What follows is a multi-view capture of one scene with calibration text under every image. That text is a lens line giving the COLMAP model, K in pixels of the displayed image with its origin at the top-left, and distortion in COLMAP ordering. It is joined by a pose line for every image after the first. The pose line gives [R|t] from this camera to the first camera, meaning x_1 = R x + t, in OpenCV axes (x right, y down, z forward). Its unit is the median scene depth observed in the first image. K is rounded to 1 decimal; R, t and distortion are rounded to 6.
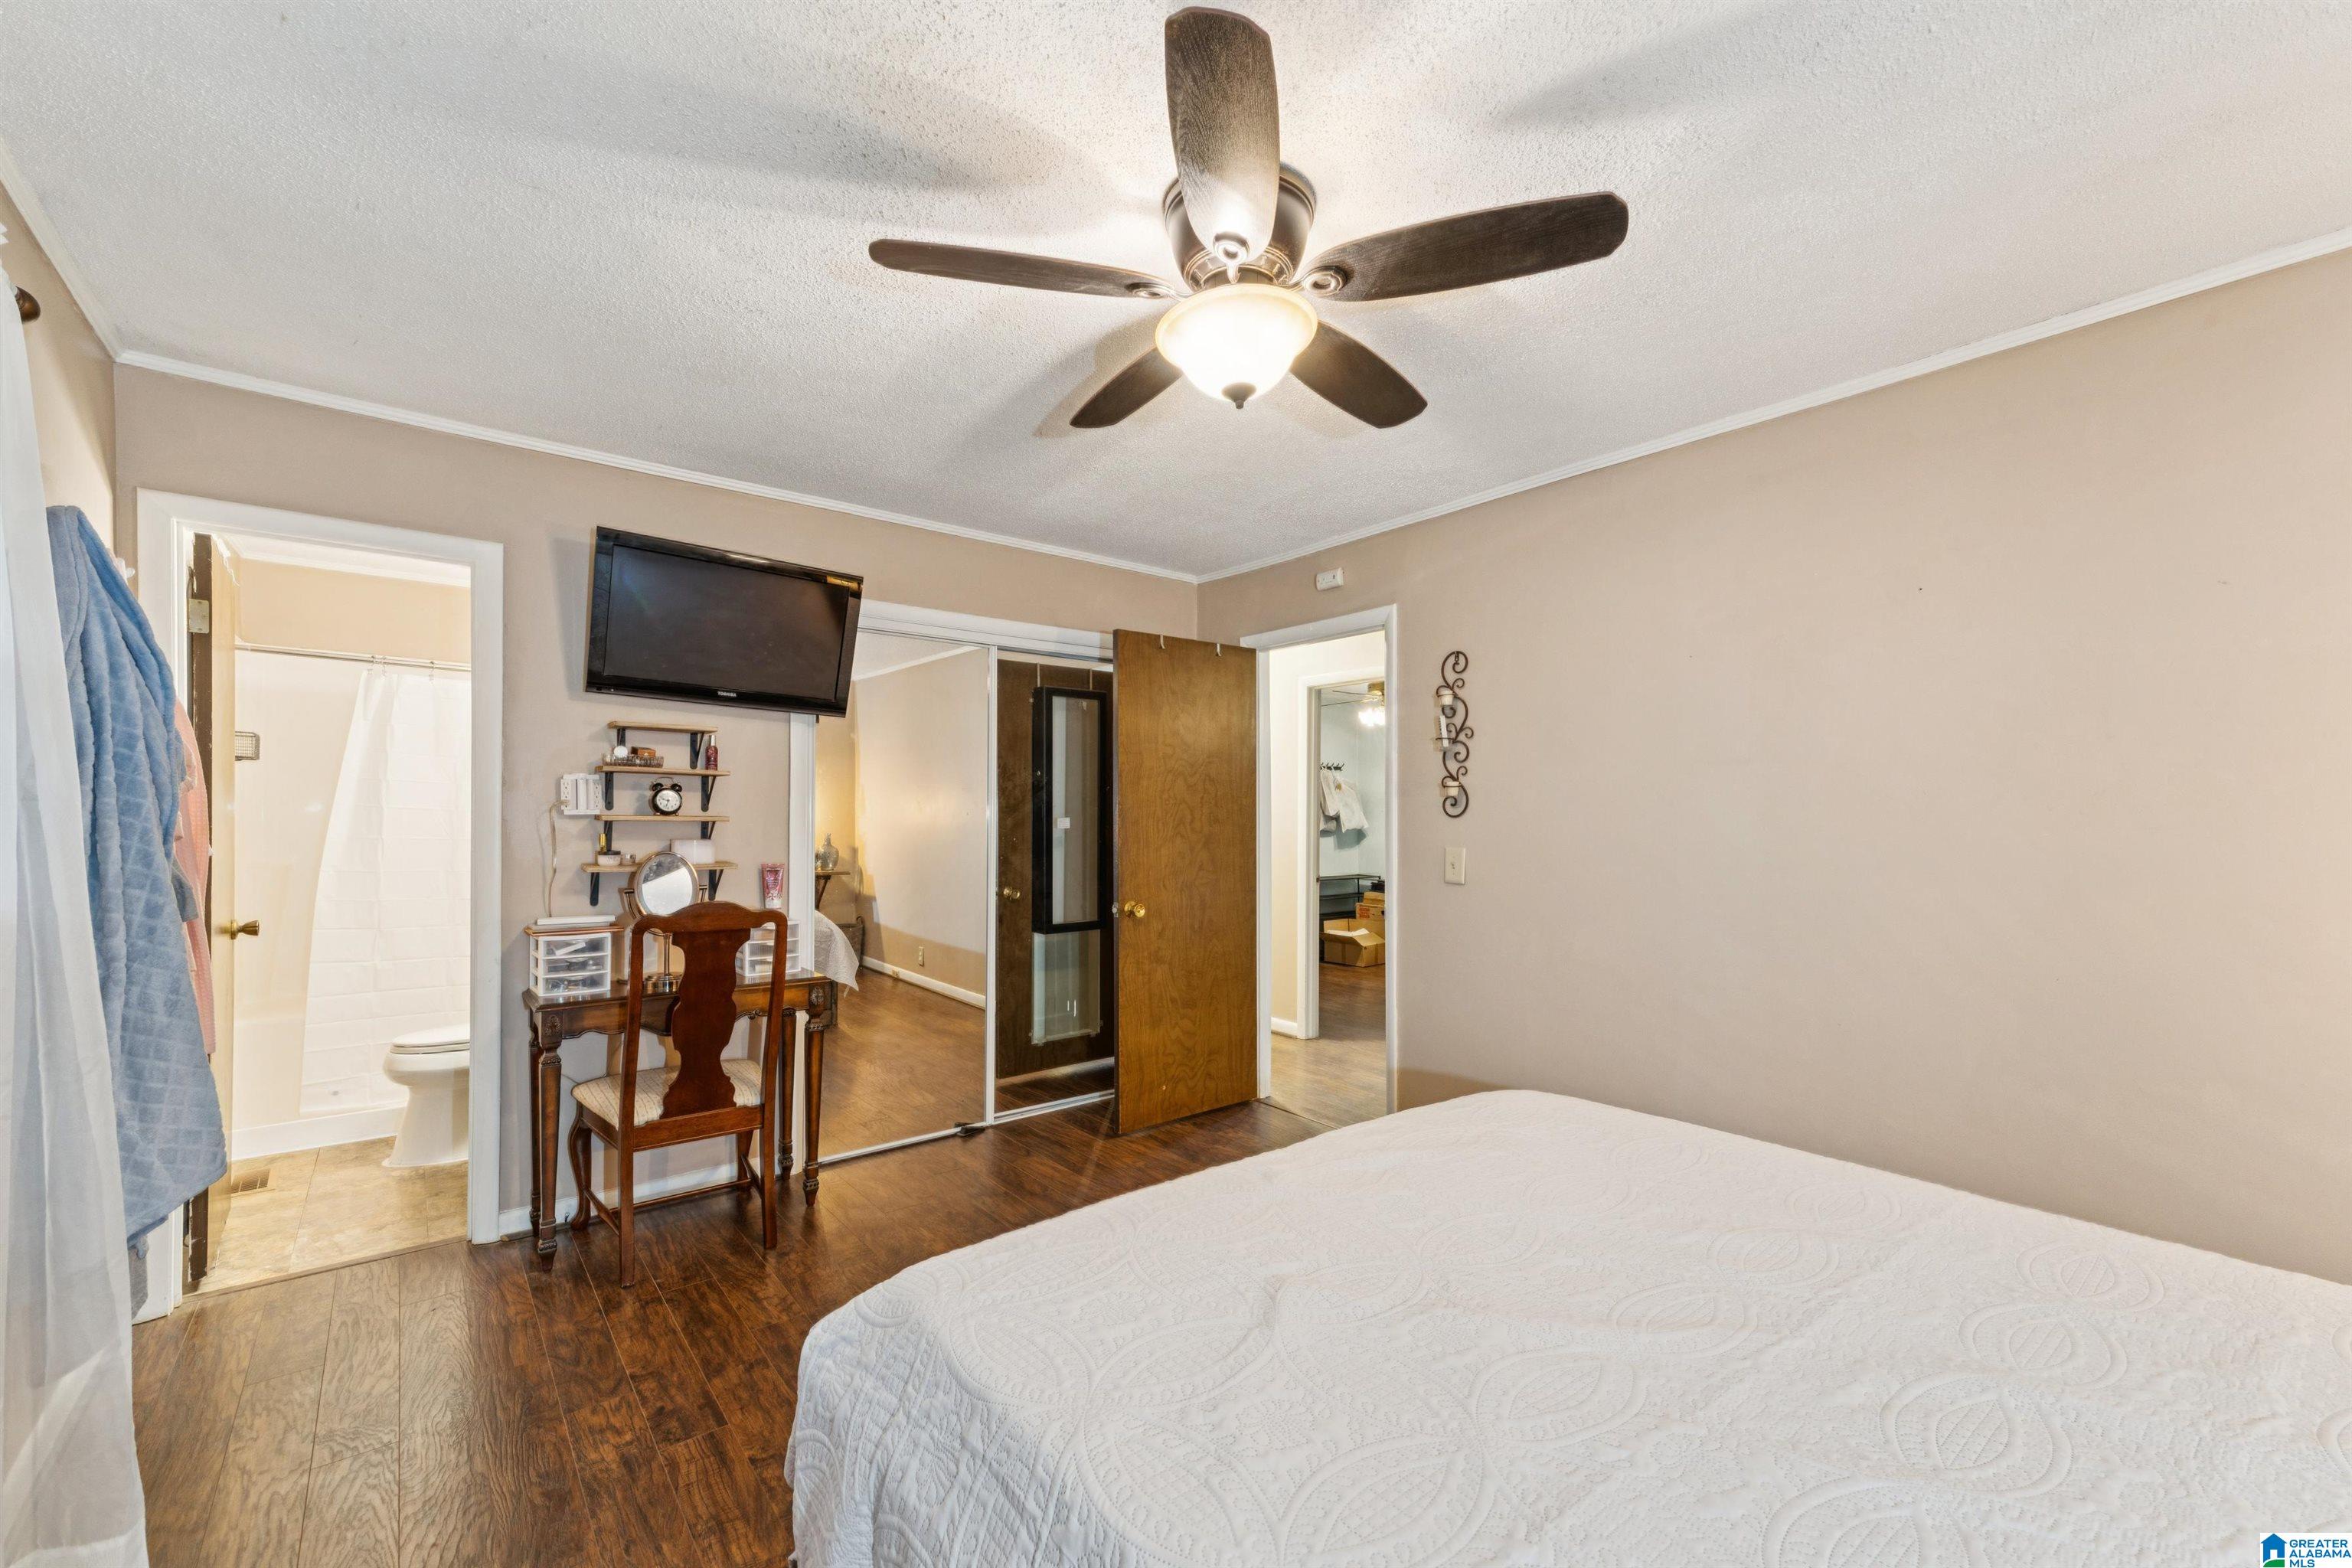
lens RADIAL K [[932.5, 0, 1162.1], [0, 932.5, 826.8], [0, 0, 1]] dist [0.017847, 0.000103]
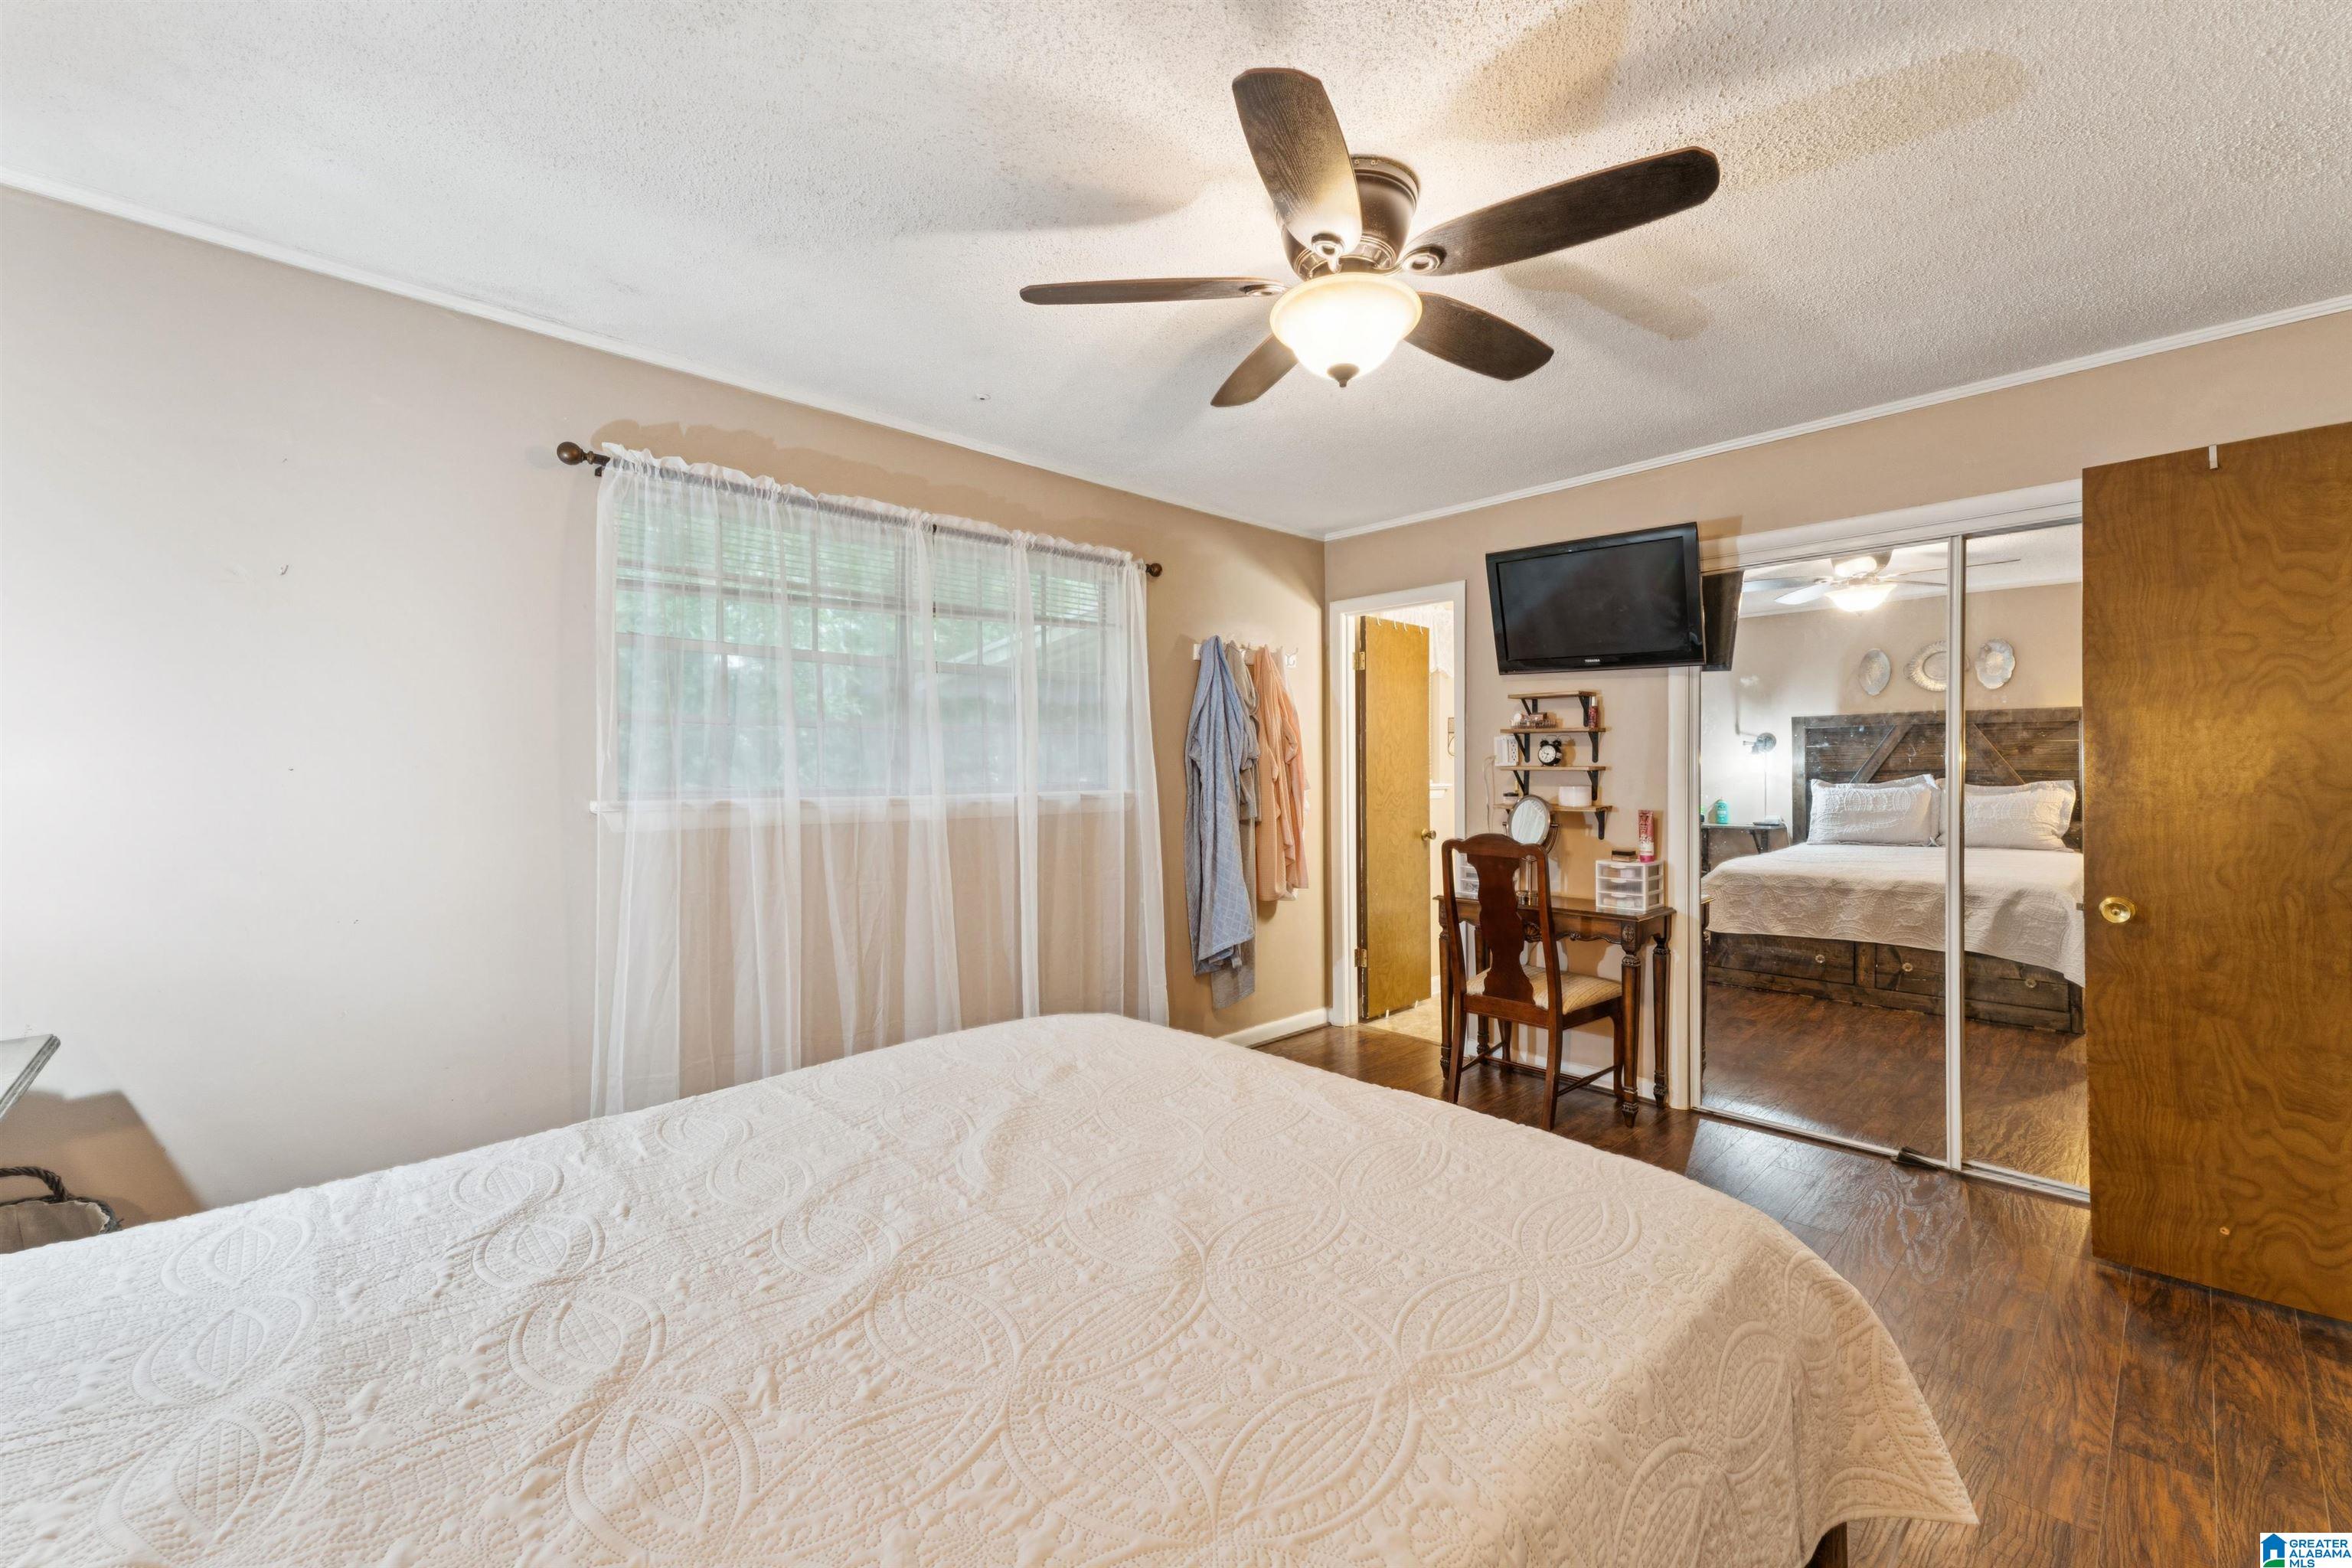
lens RADIAL K [[936.8, 0, 1176.0], [0, 936.8, 784.0], [0, 0, 1]] dist [0.018791, -0.000293]
pose [[0.111610, 0.014489, -0.993646, 0.637568], [0.000822, 0.999892, 0.014673, -0.006898], [0.993752, -0.002454, 0.111586, 0.360744]]
